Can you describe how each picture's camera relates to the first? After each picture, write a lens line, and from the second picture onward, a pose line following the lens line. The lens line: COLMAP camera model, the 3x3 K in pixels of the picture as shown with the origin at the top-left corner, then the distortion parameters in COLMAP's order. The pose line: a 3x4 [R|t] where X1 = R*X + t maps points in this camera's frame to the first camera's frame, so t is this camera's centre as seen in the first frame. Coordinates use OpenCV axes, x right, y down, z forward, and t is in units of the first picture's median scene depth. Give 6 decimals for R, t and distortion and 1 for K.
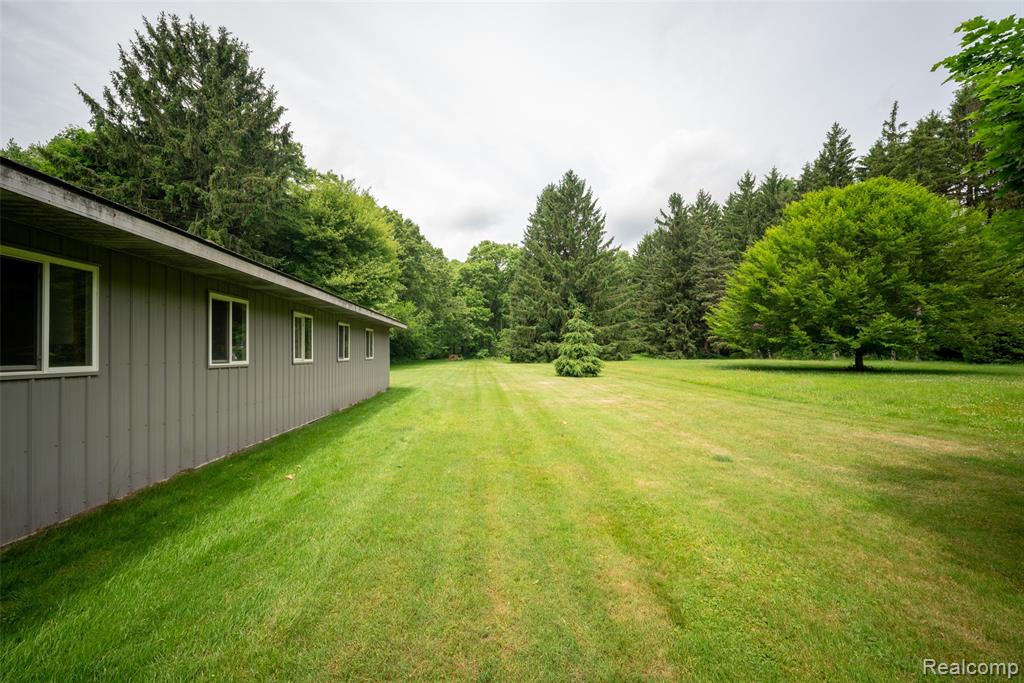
lens RADIAL K [[420.8, 0, 511.9], [0, 420.8, 347.5], [0, 0, 1]] dist [-0.024846, -0.000117]
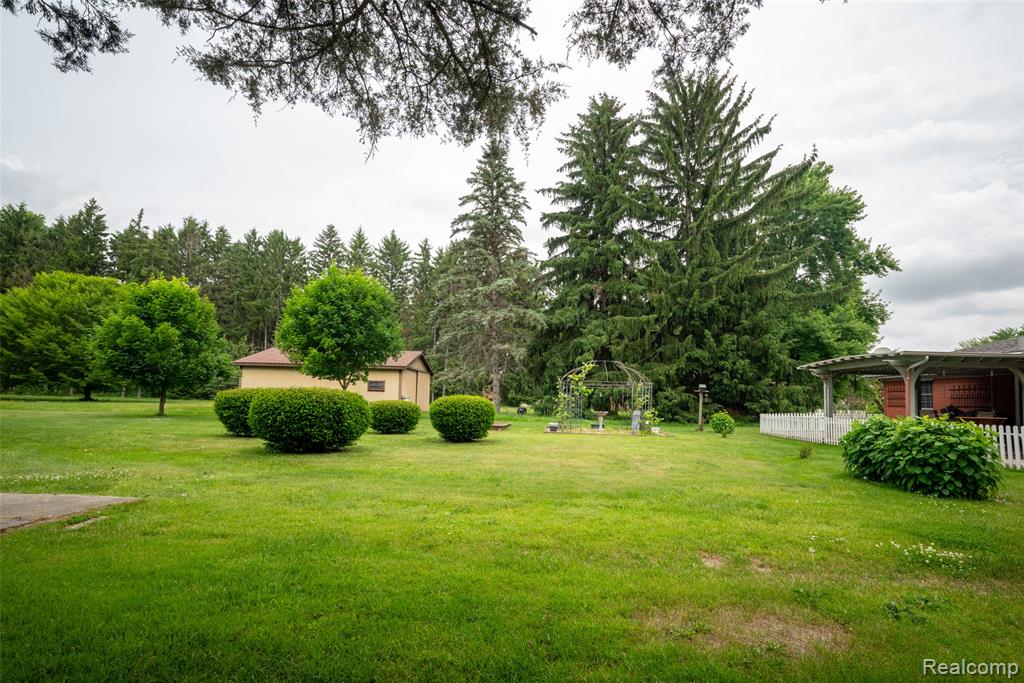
lens RADIAL K [[418.5, 0, 526.8], [0, 418.5, 385.2], [0, 0, 1]] dist [-0.023896, 0.000594]
pose [[0.085994, 0.034840, 0.995686, -0.209696], [-0.027053, 0.999102, -0.032623, 0.001096], [-0.995928, -0.024131, 0.086859, -0.299971]]
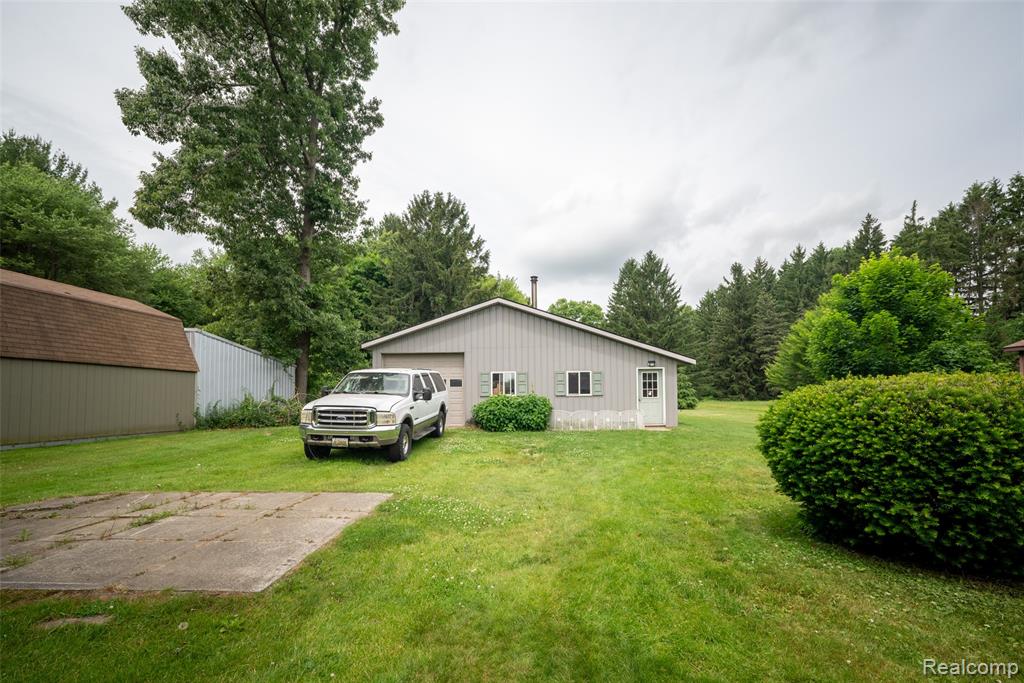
lens RADIAL K [[418.5, 0, 526.8], [0, 418.5, 385.2], [0, 0, 1]] dist [-0.023896, 0.000594]
pose [[0.996290, -0.005561, -0.085879, -0.126534], [0.004000, 0.999824, -0.018339, 0.001140], [0.085966, 0.017928, 0.996137, -0.273152]]
